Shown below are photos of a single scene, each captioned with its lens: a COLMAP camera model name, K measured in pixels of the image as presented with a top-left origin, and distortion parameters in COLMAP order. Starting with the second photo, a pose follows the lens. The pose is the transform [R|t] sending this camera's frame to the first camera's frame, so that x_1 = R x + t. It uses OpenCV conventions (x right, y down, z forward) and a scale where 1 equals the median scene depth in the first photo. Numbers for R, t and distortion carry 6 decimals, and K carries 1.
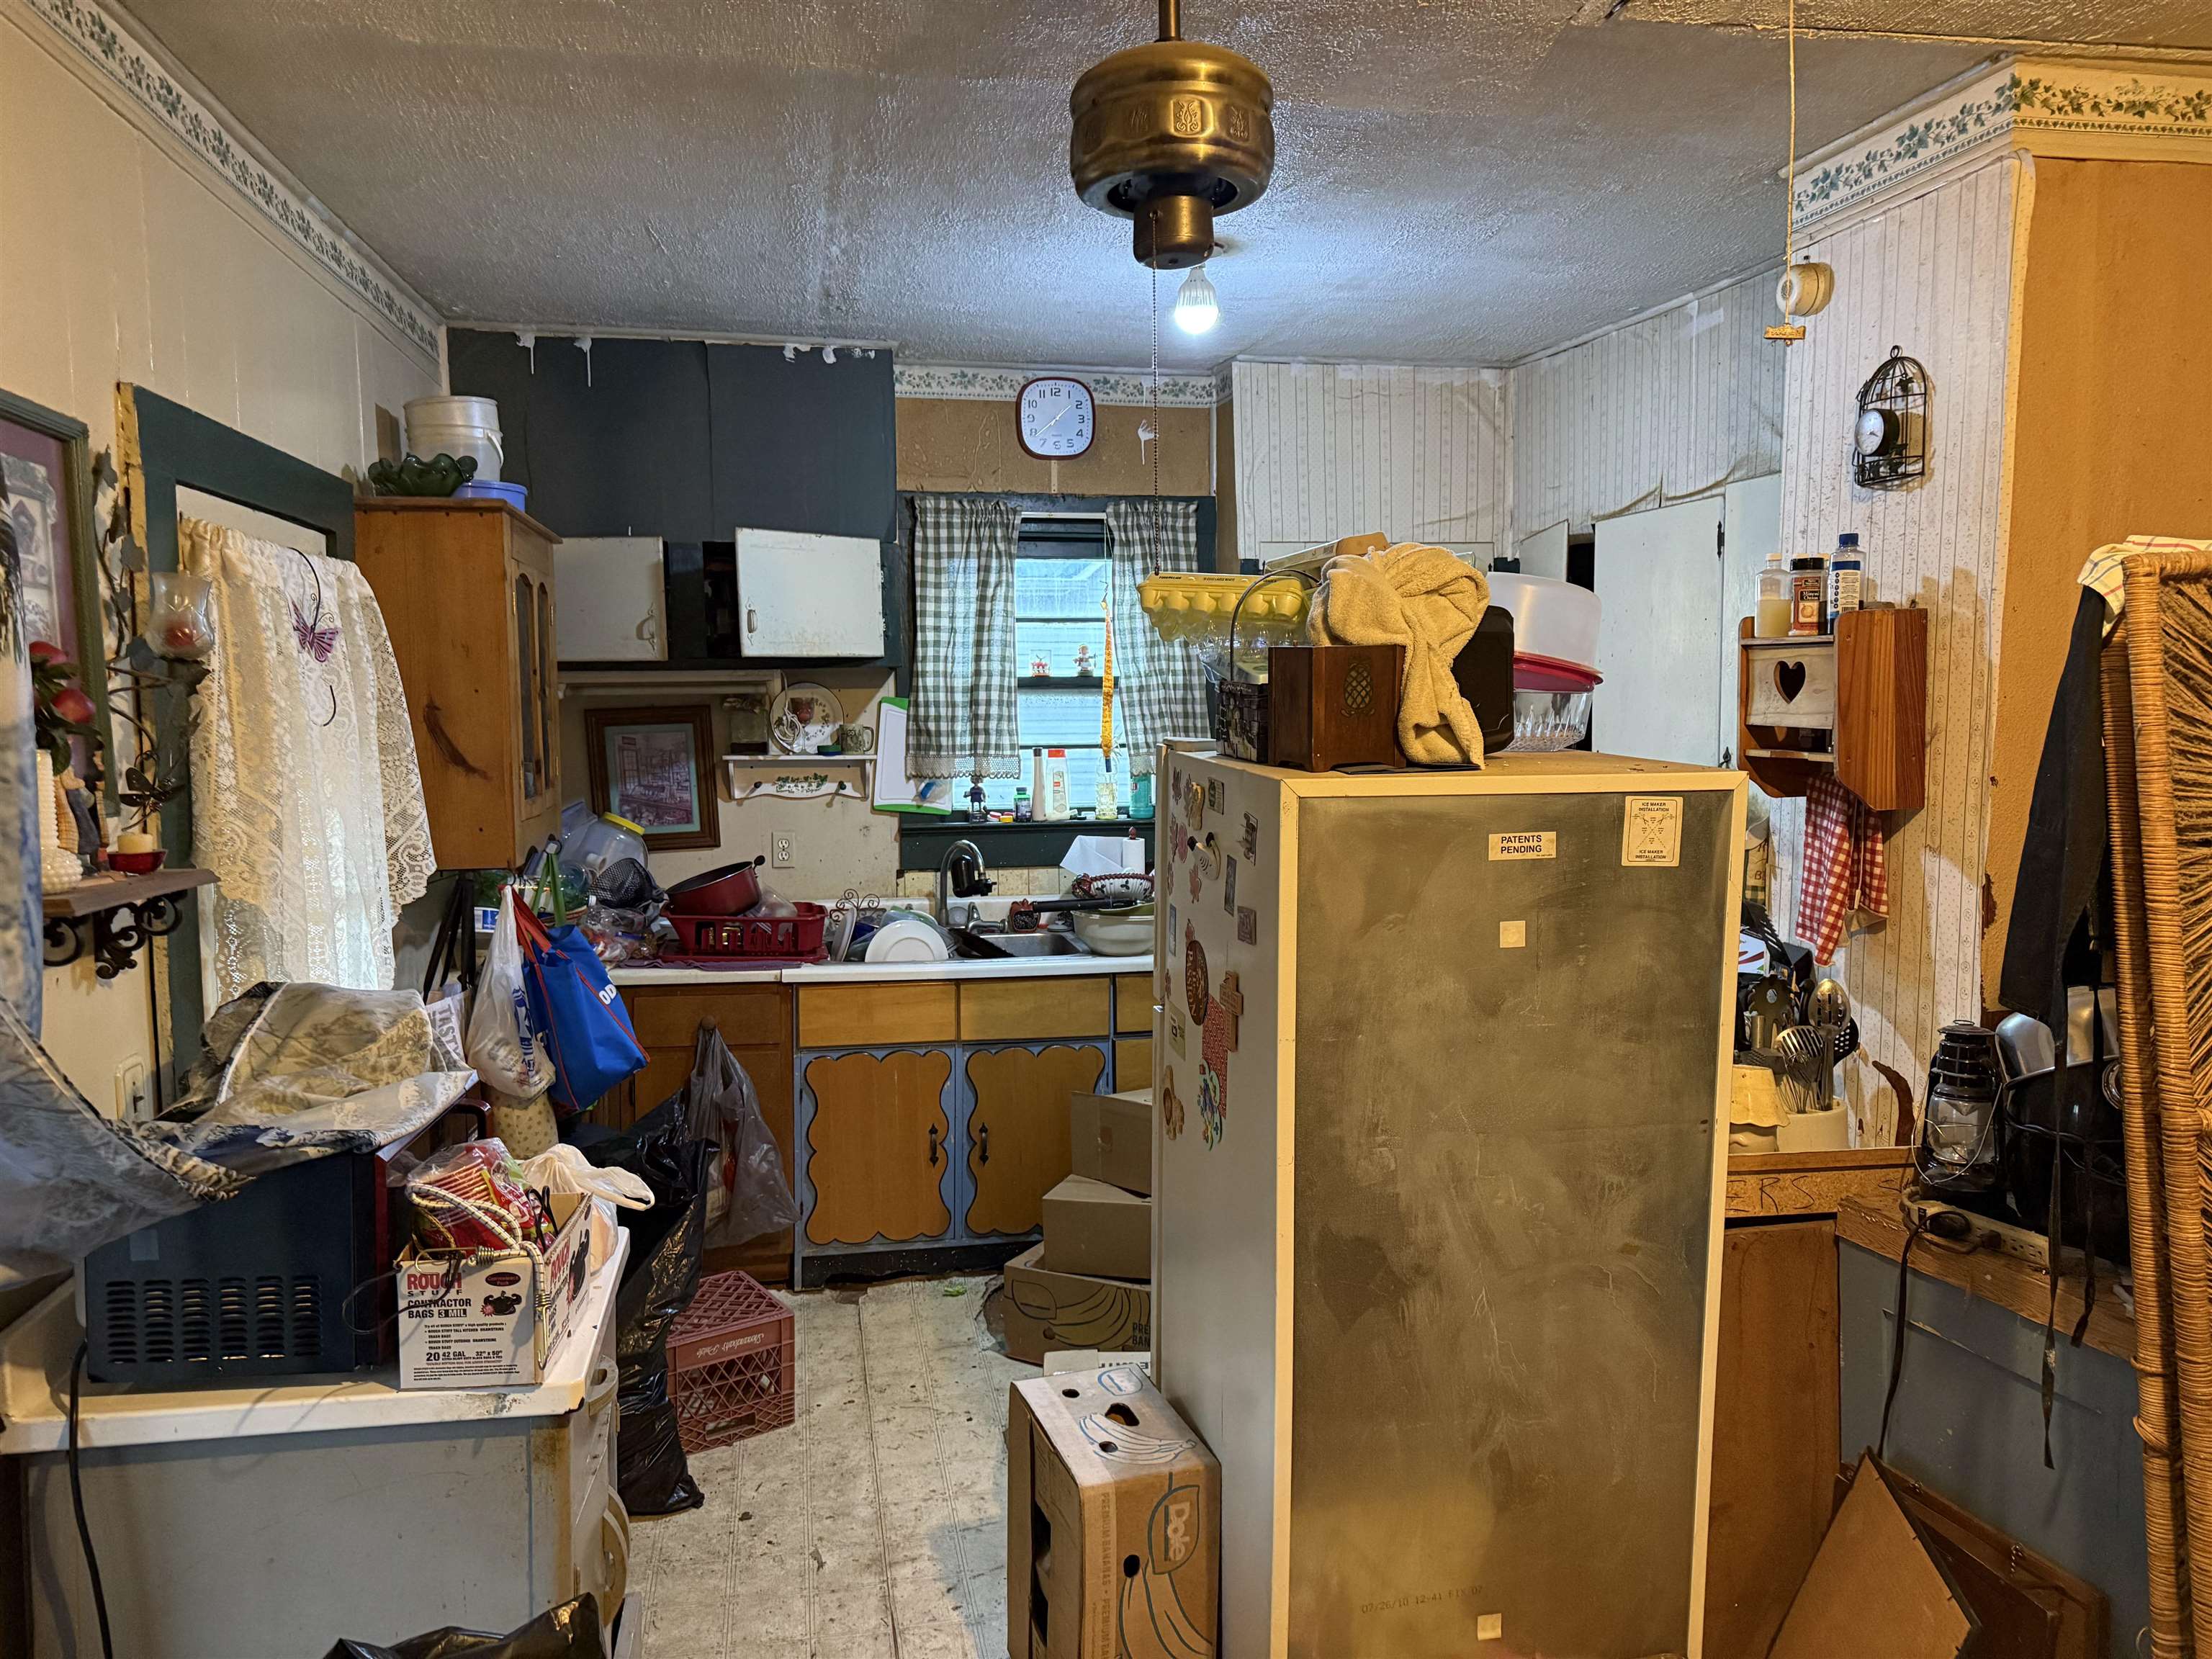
lens RADIAL K [[1572.5, 0, 1104.5], [0, 1572.5, 834.1], [0, 0, 1]] dist [-0.013115, -0.004574]
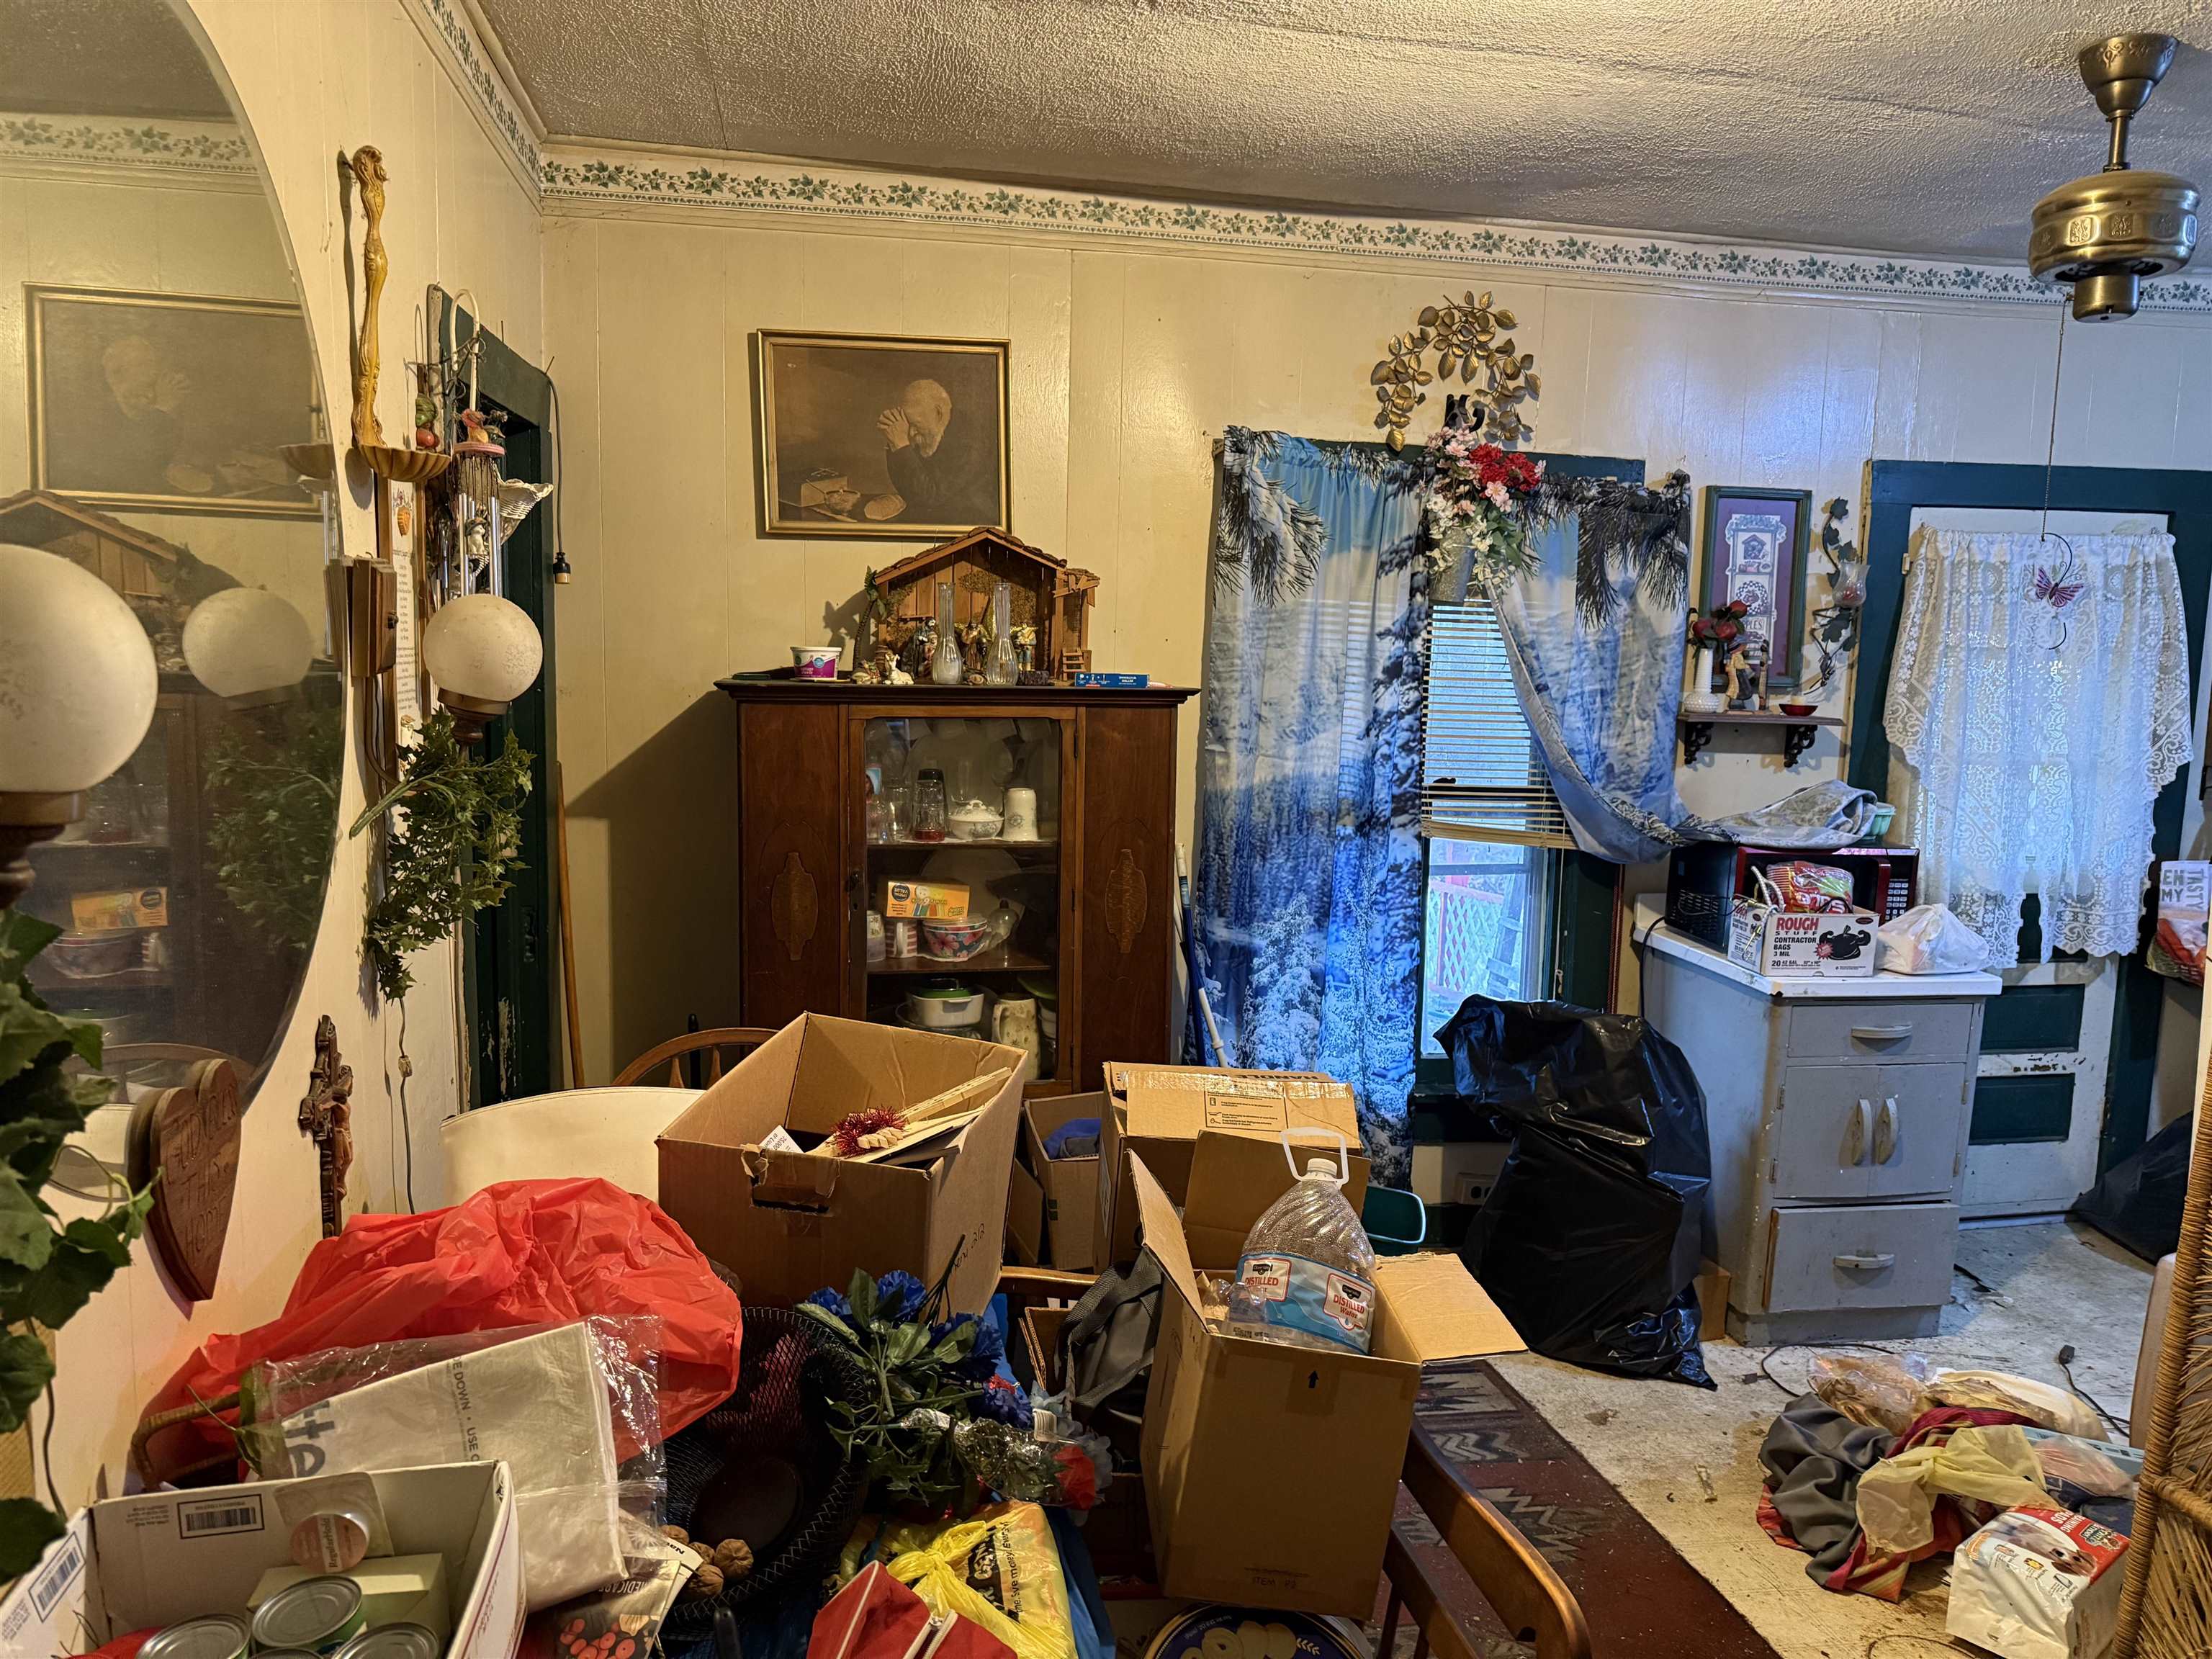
lens RADIAL K [[1572.5, 0, 1104.9], [0, 1572.5, 829.1], [0, 0, 1]] dist [-0.013115, -0.004574]
pose [[-0.003858, 0.132832, -0.991131, 1.564262], [-0.098404, 0.986278, 0.132564, -0.012125], [0.995139, 0.098043, 0.009266, 0.134038]]
